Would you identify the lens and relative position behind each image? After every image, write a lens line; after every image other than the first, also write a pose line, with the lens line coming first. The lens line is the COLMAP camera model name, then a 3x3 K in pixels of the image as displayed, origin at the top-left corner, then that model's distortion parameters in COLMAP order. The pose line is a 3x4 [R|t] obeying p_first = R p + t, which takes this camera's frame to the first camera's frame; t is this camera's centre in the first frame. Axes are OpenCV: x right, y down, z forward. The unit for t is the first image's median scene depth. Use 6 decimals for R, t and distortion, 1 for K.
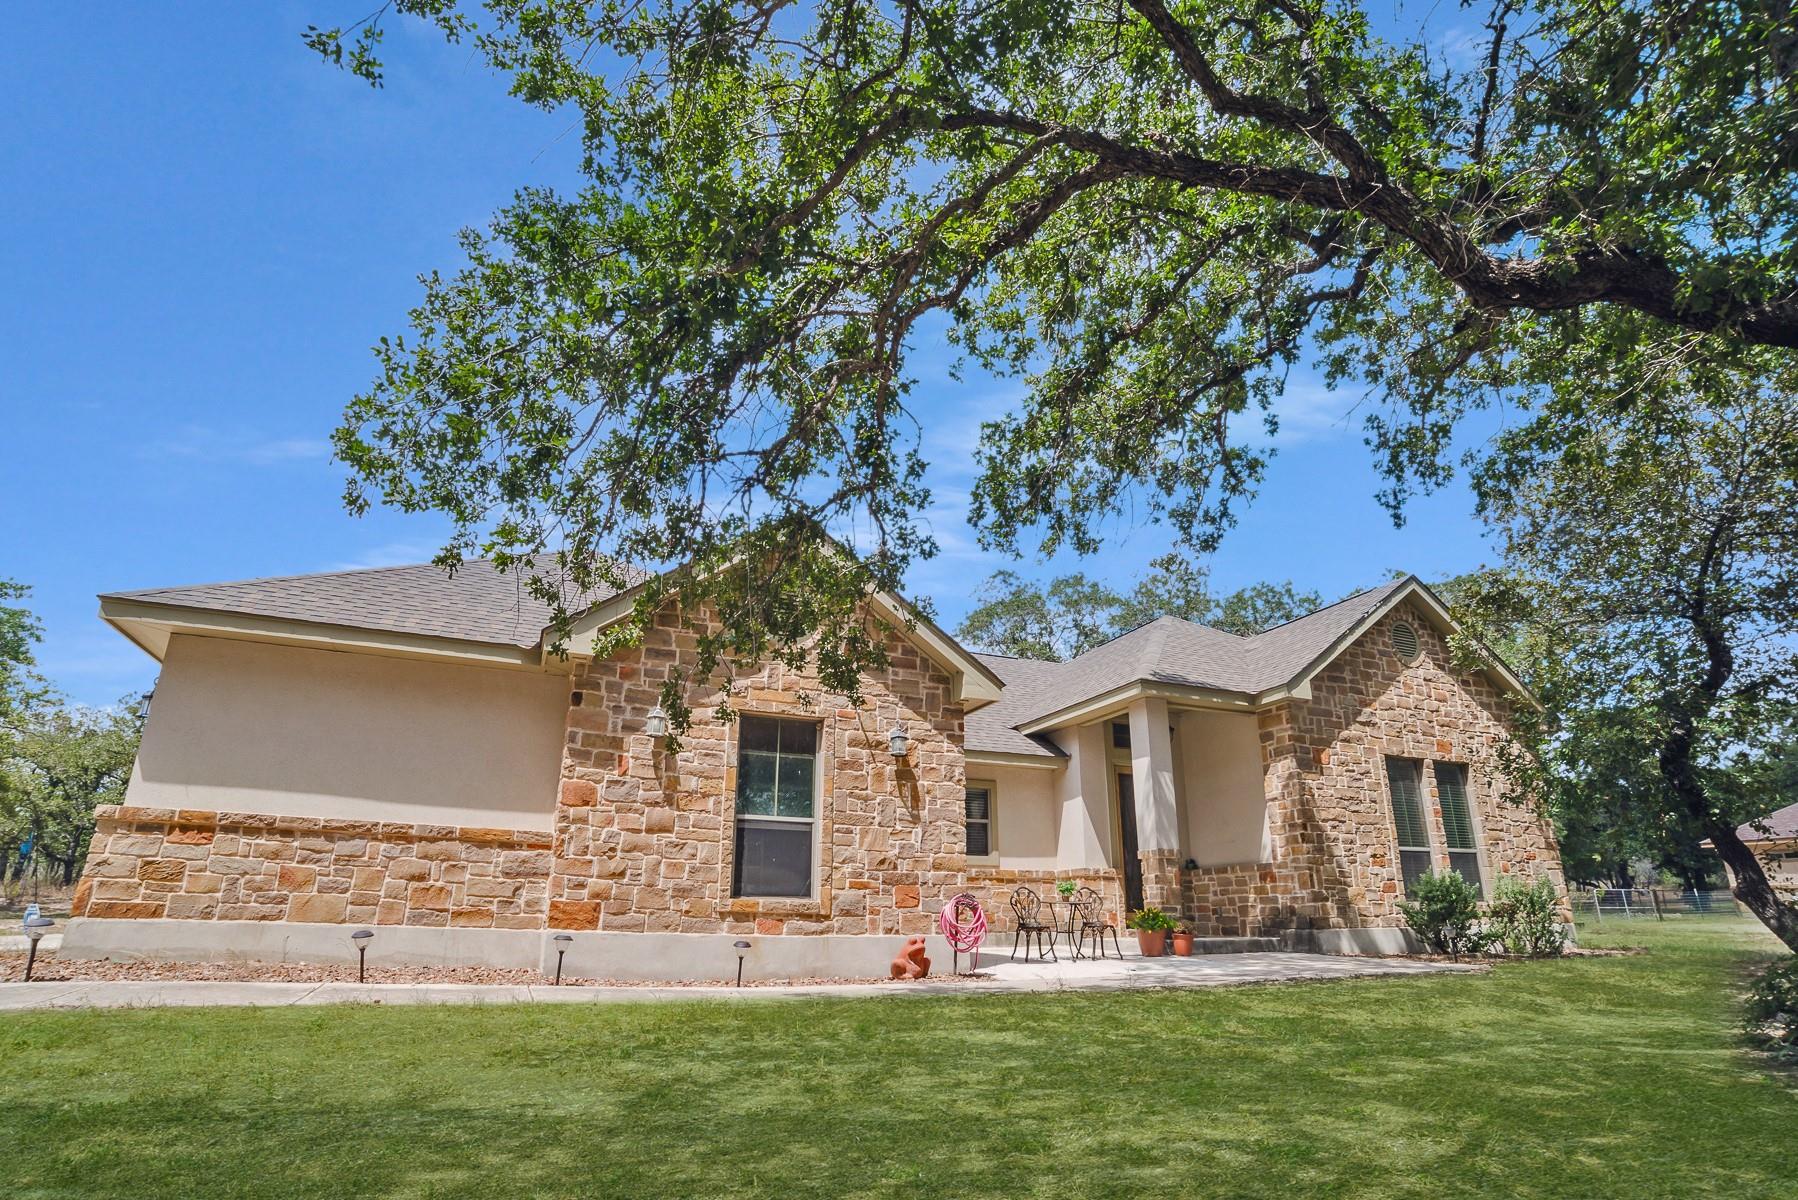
lens RADIAL K [[915.3, 0, 892.3], [0, 915.3, 605.5], [0, 0, 1]] dist [-0.098865, 0.045070]
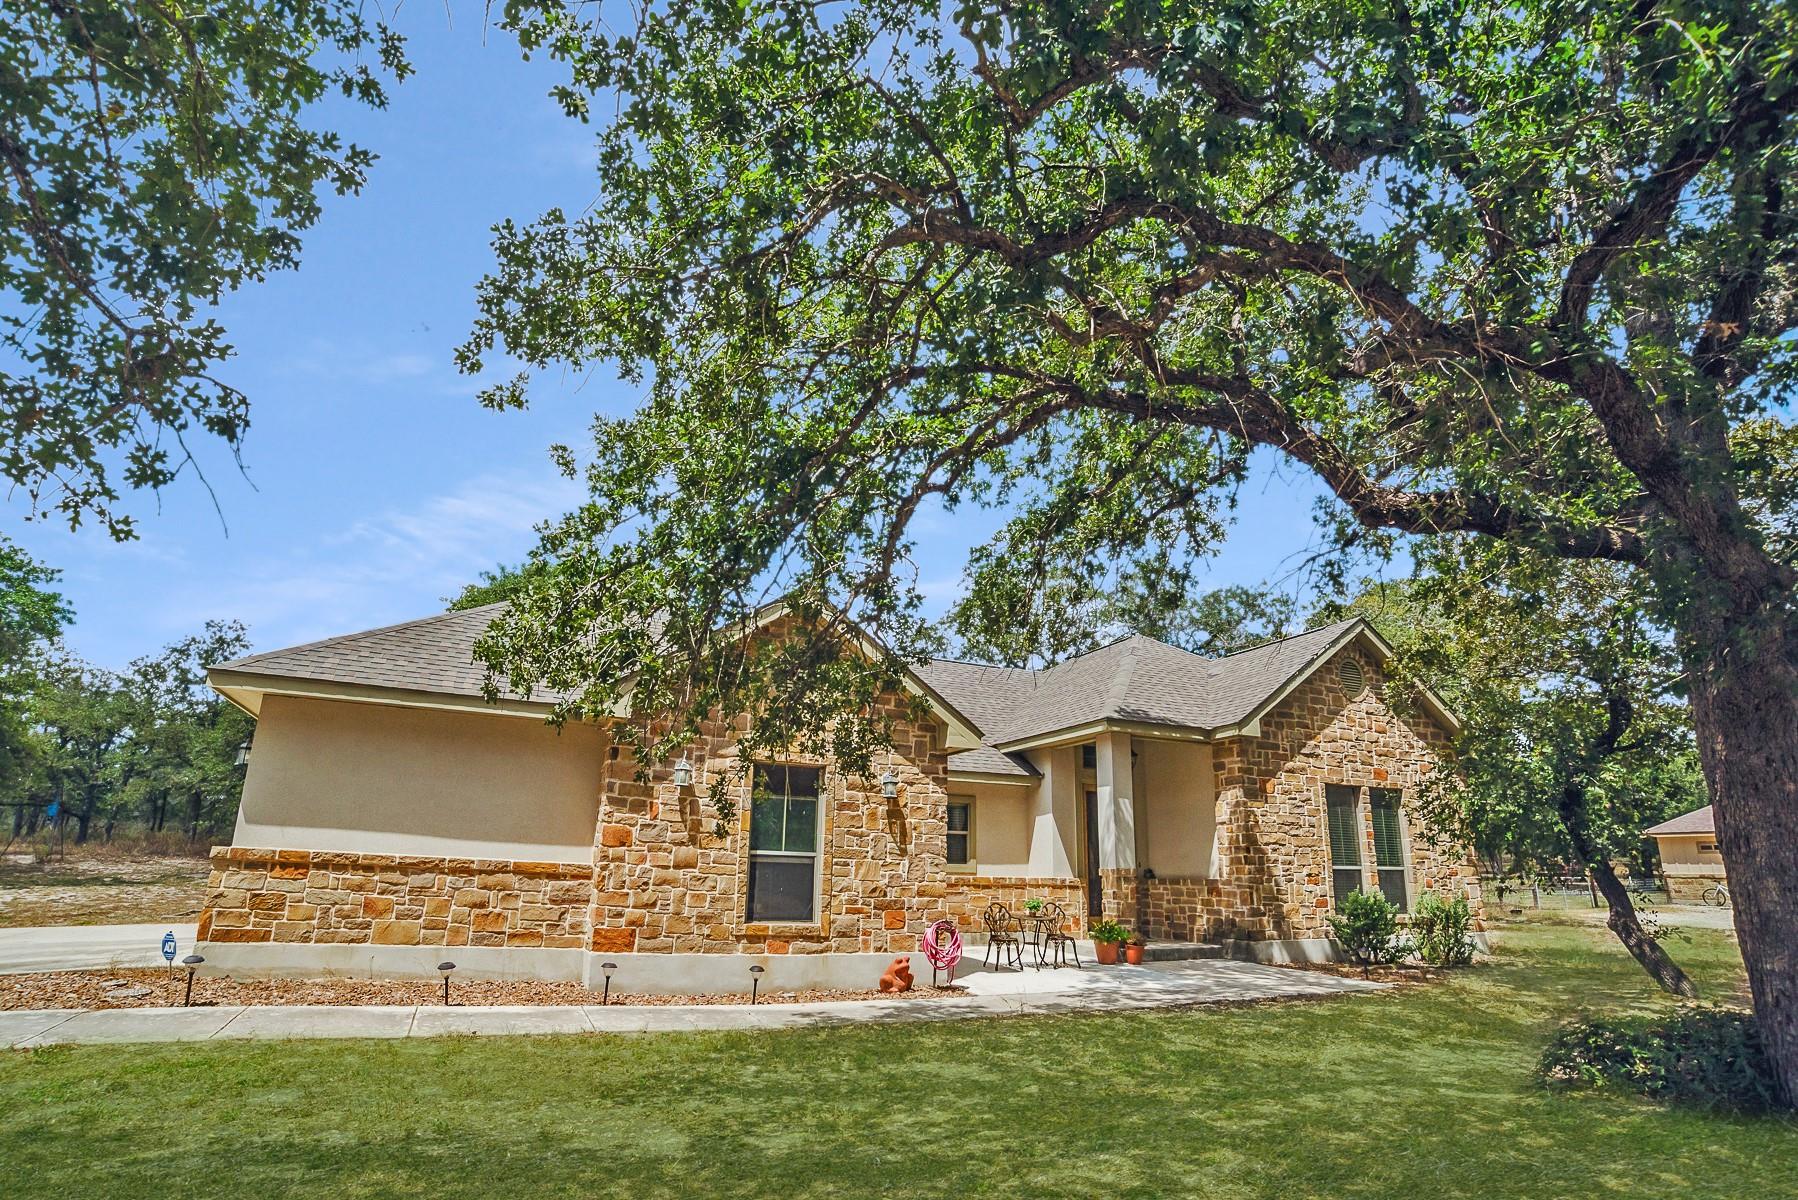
lens RADIAL K [[915.3, 0, 893.8], [0, 915.3, 602.2], [0, 0, 1]] dist [-0.098865, 0.045070]
pose [[0.999593, 0.024430, 0.014750, -0.011303], [-0.025122, 0.998499, 0.048673, -0.137373], [-0.013539, -0.049023, 0.998706, -0.136363]]
